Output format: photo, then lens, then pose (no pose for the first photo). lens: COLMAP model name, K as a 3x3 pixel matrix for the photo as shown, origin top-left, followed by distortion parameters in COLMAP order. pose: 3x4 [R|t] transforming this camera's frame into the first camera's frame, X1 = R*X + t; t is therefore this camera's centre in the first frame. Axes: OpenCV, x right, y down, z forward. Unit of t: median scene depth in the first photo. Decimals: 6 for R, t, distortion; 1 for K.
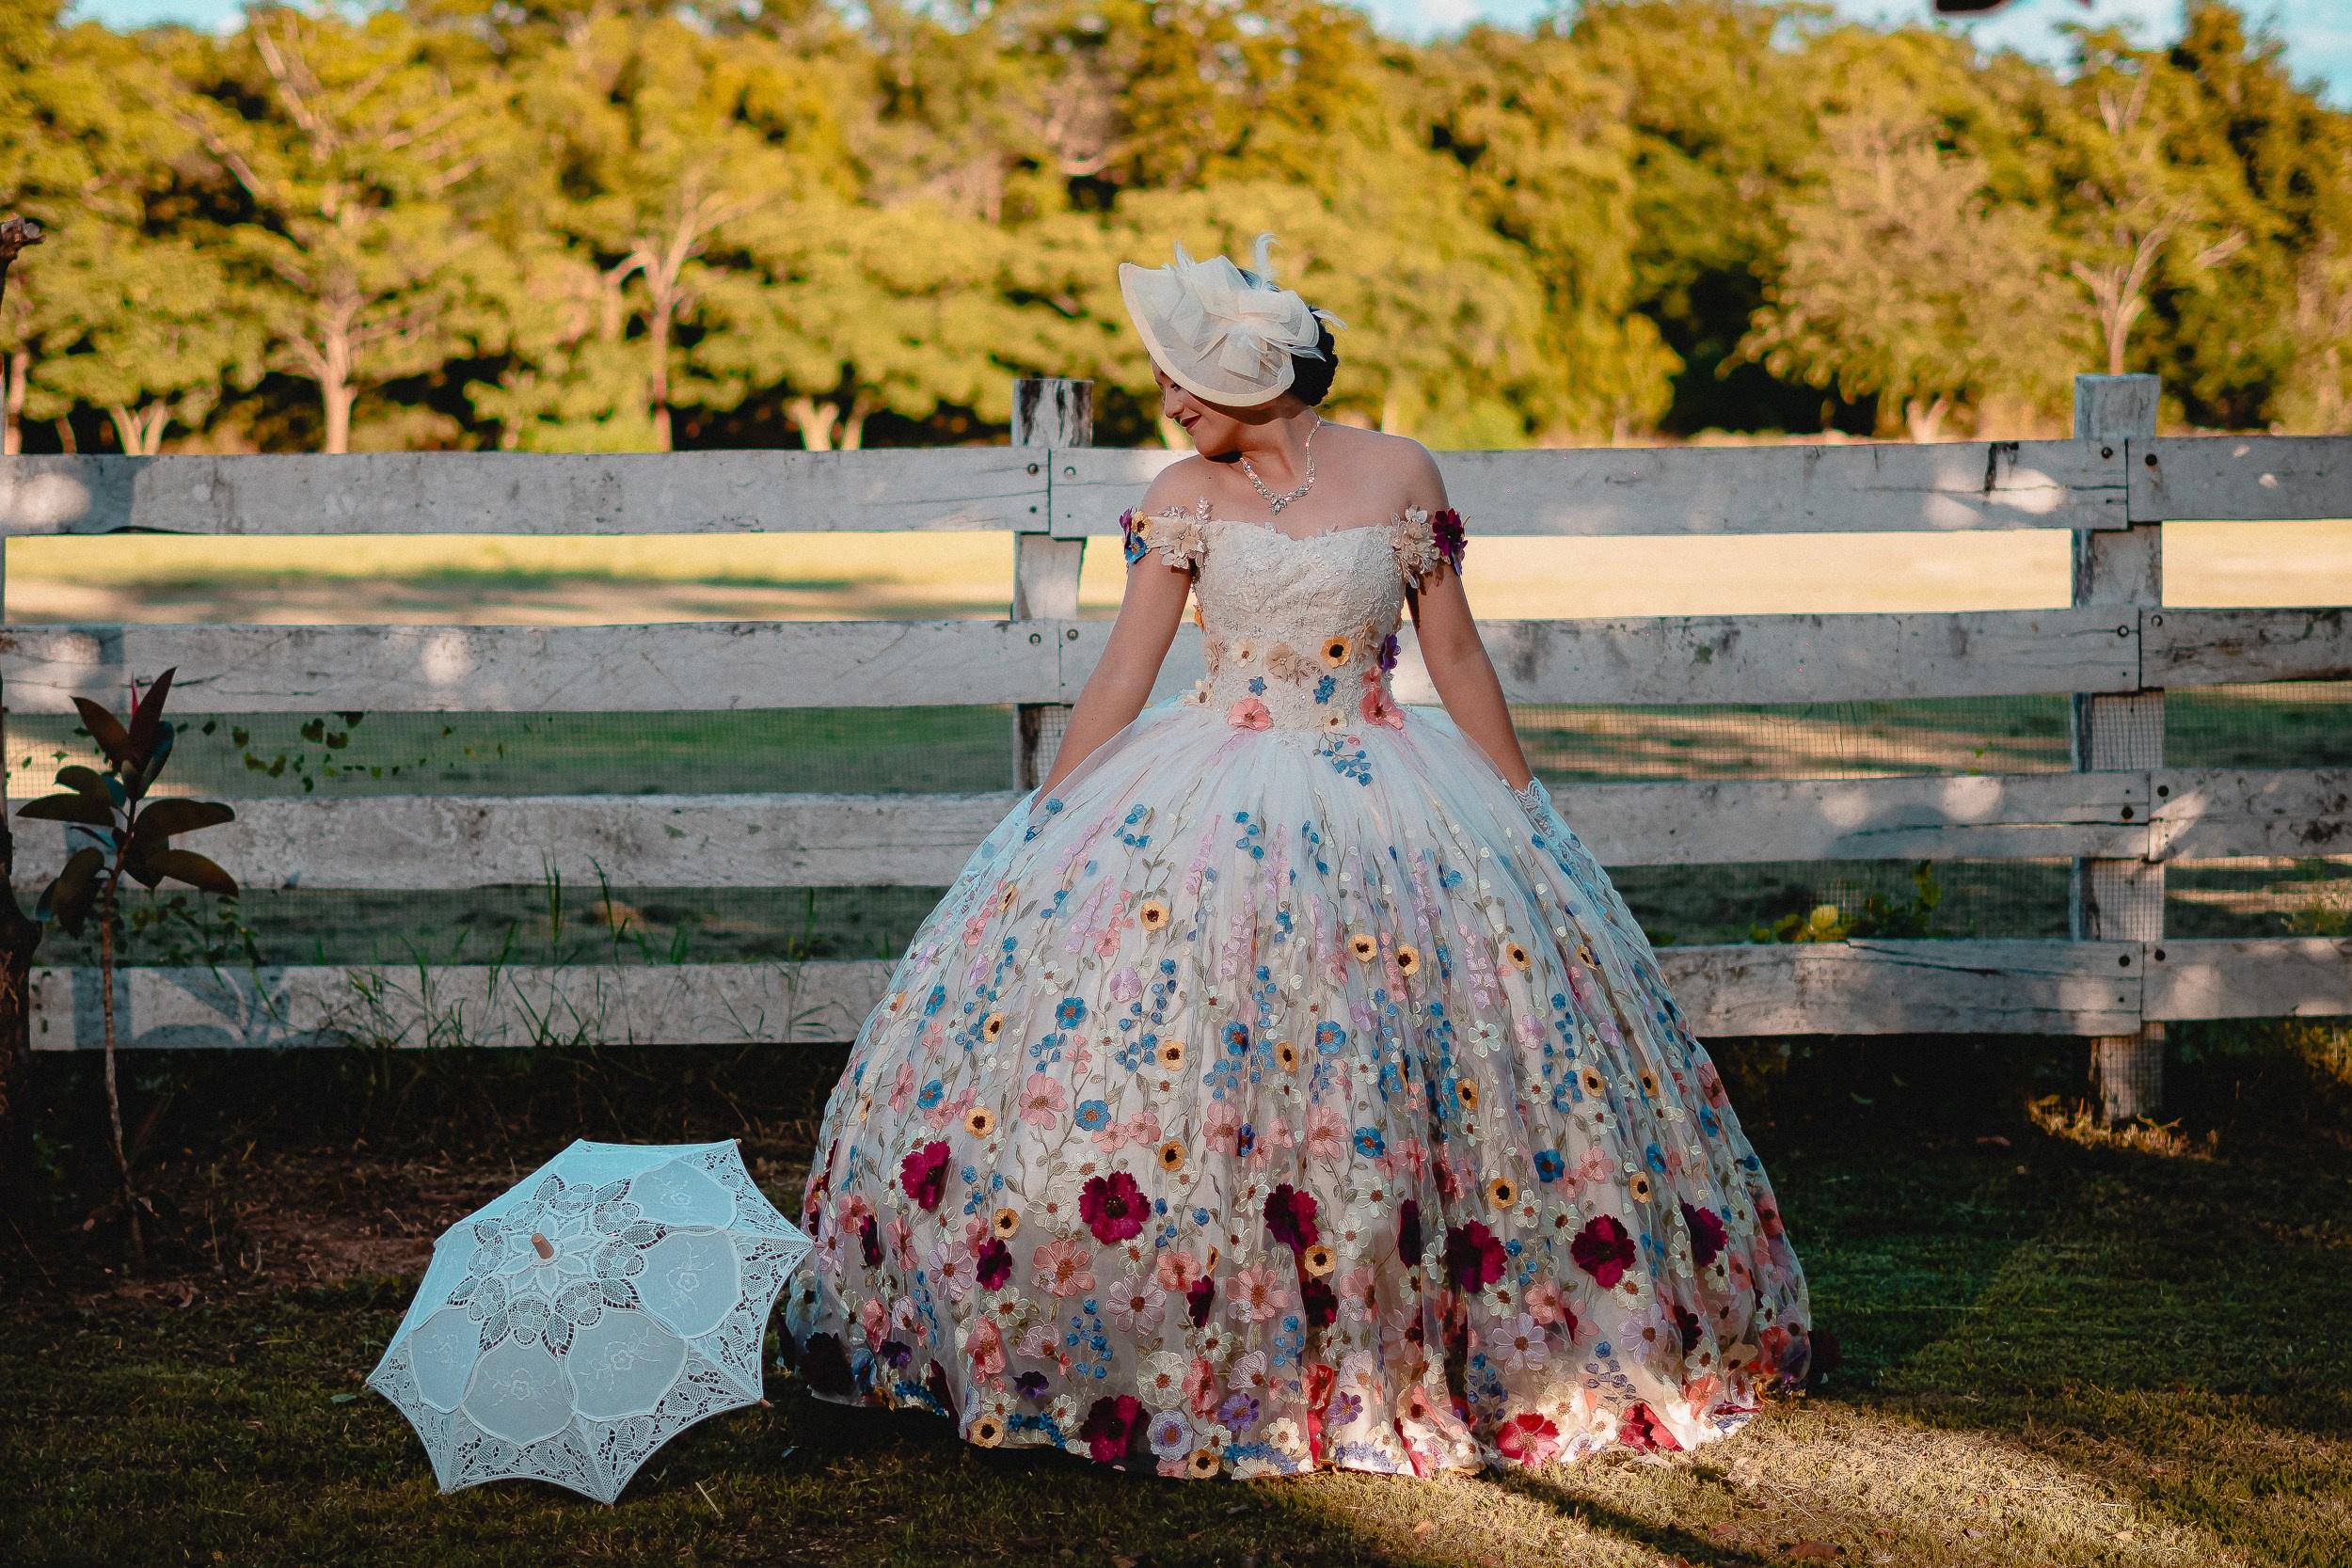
lens RADIAL K [[5539.7, 0, 1176.0], [0, 5539.7, 784.0], [0, 0, 1]] dist [-0.001282, -0.132111]
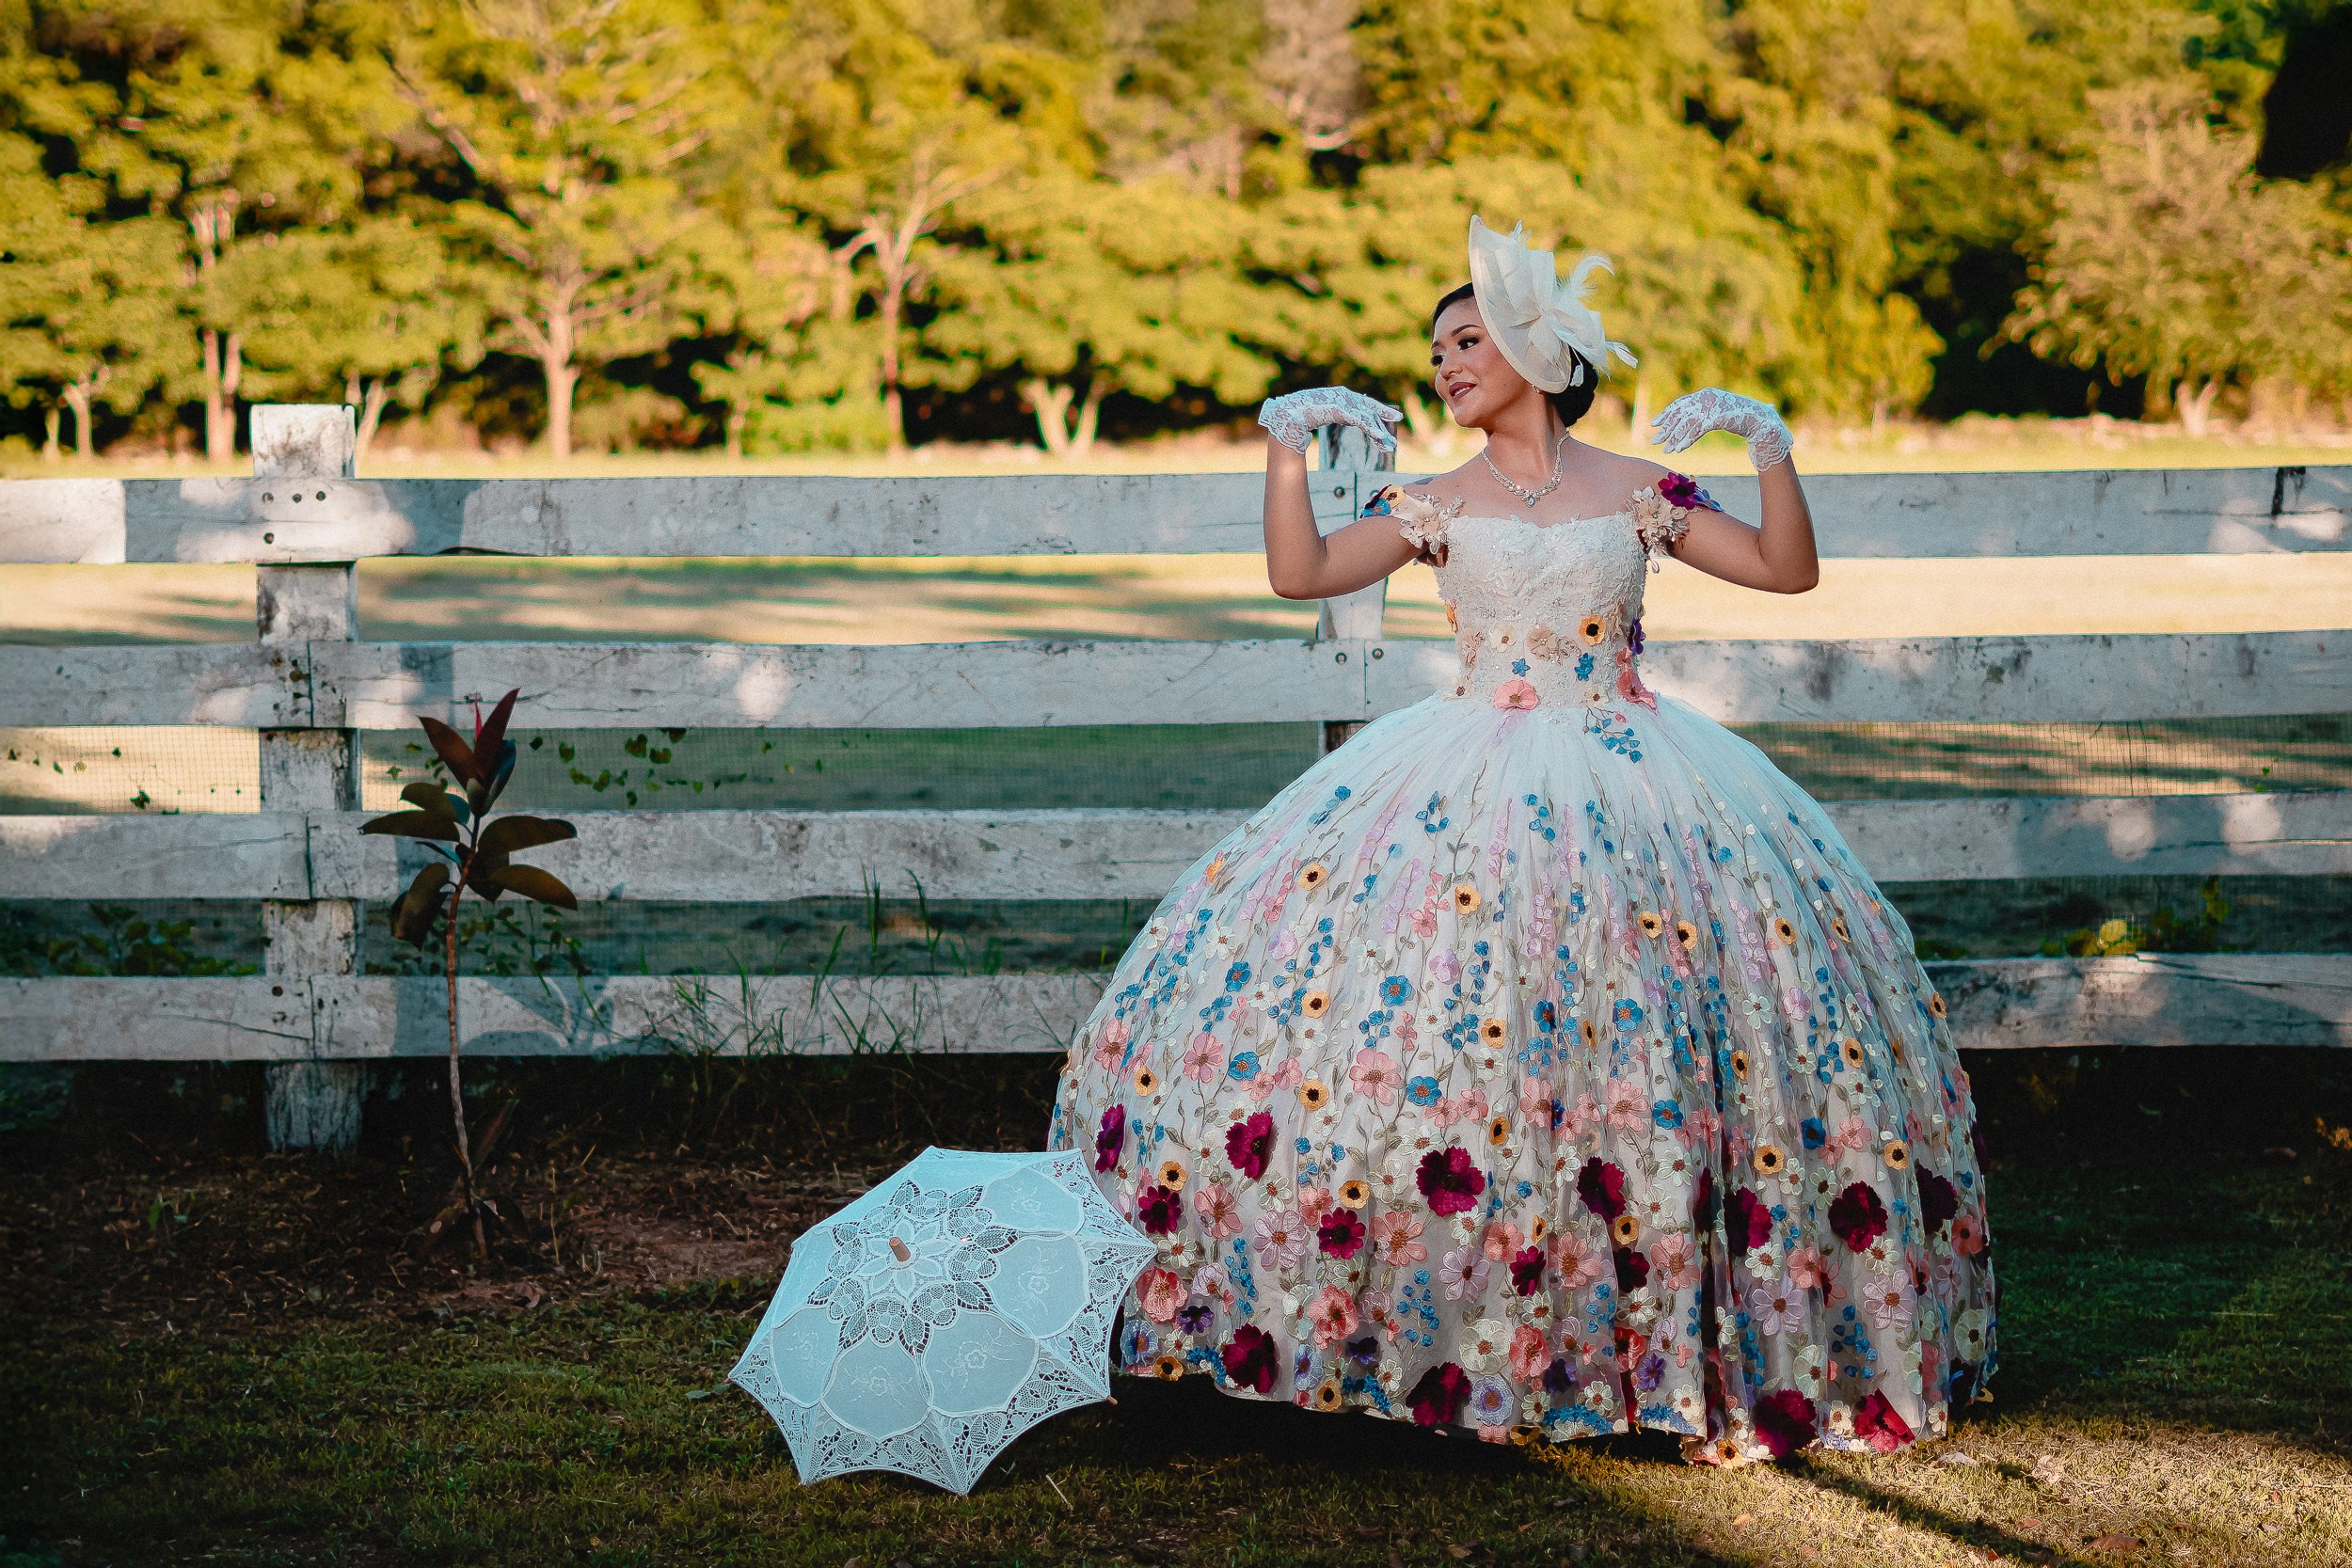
lens RADIAL K [[6257.5, 0, 1179.9], [0, 6257.5, 705.8], [0, 0, 1]] dist [0.004857, -0.288854]
pose [[0.999784, 0.001933, -0.020694, -0.019634], [-0.002019, 0.999989, -0.004143, -0.007835], [0.020686, 0.004183, 0.999777, -0.098310]]
